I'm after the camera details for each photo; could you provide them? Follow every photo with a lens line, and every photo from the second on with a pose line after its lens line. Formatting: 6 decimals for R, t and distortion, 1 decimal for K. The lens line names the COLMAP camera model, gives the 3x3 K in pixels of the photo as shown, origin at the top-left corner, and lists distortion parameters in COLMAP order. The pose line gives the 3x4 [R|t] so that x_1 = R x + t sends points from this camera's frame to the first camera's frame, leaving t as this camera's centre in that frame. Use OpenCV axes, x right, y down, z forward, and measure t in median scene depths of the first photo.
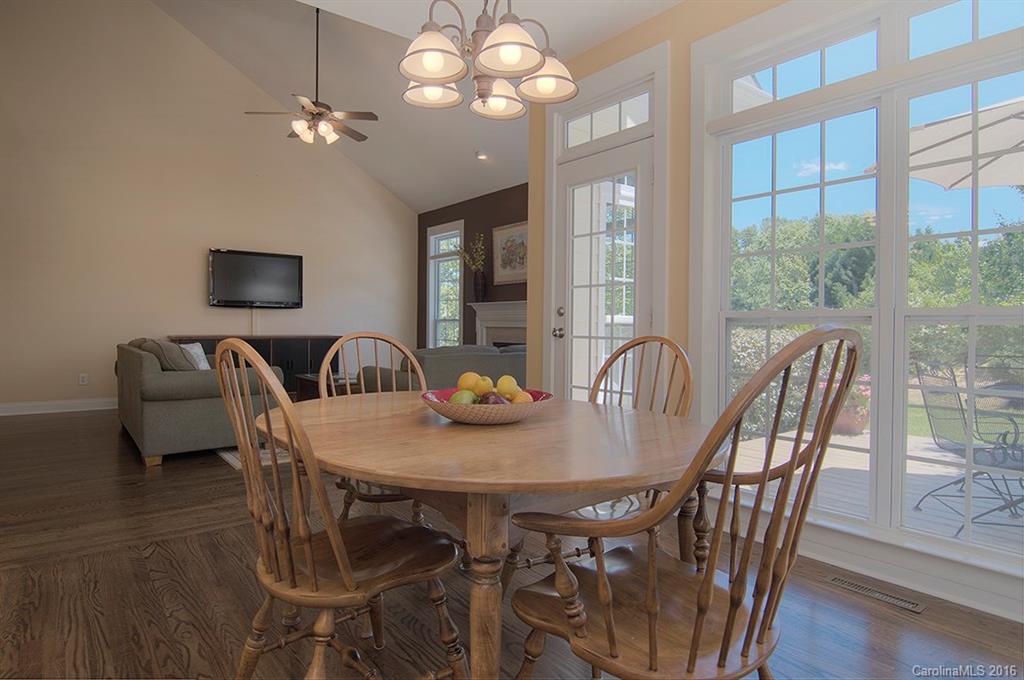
lens RADIAL K [[582.0, 0, 516.2], [0, 582.0, 340.2], [0, 0, 1]] dist [-0.001592, -0.000764]
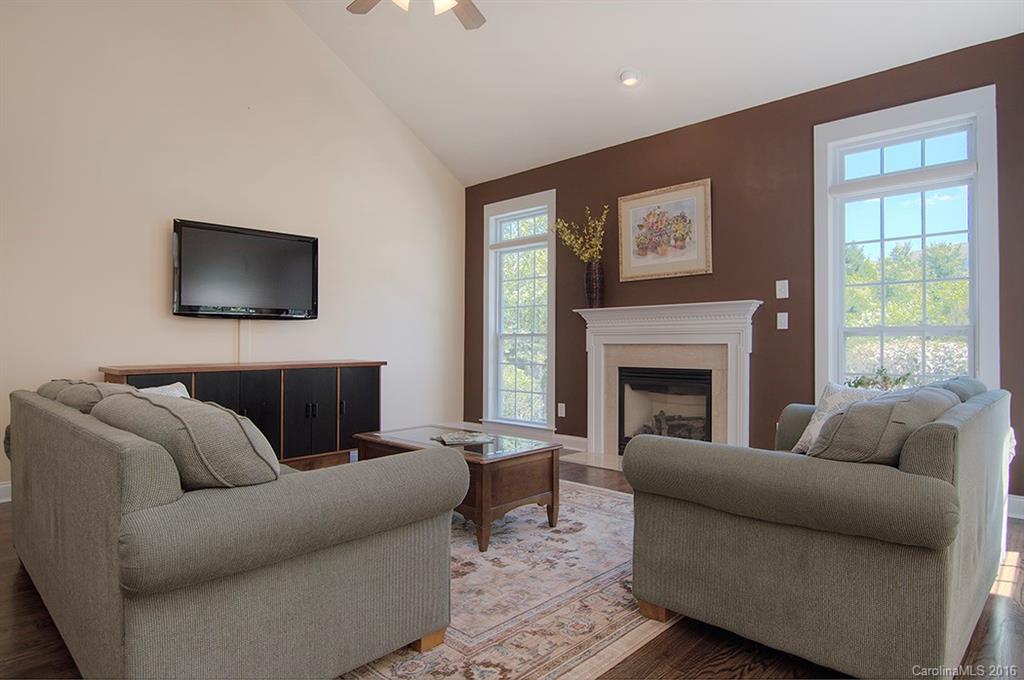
lens RADIAL K [[582.0, 0, 508.1], [0, 582.0, 336.5], [0, 0, 1]] dist [-0.001592, -0.000764]
pose [[0.991336, -0.012843, 0.130722, -0.248459], [0.017444, 0.999266, -0.034115, -0.010495], [-0.130188, 0.036100, 0.990832, 0.343015]]
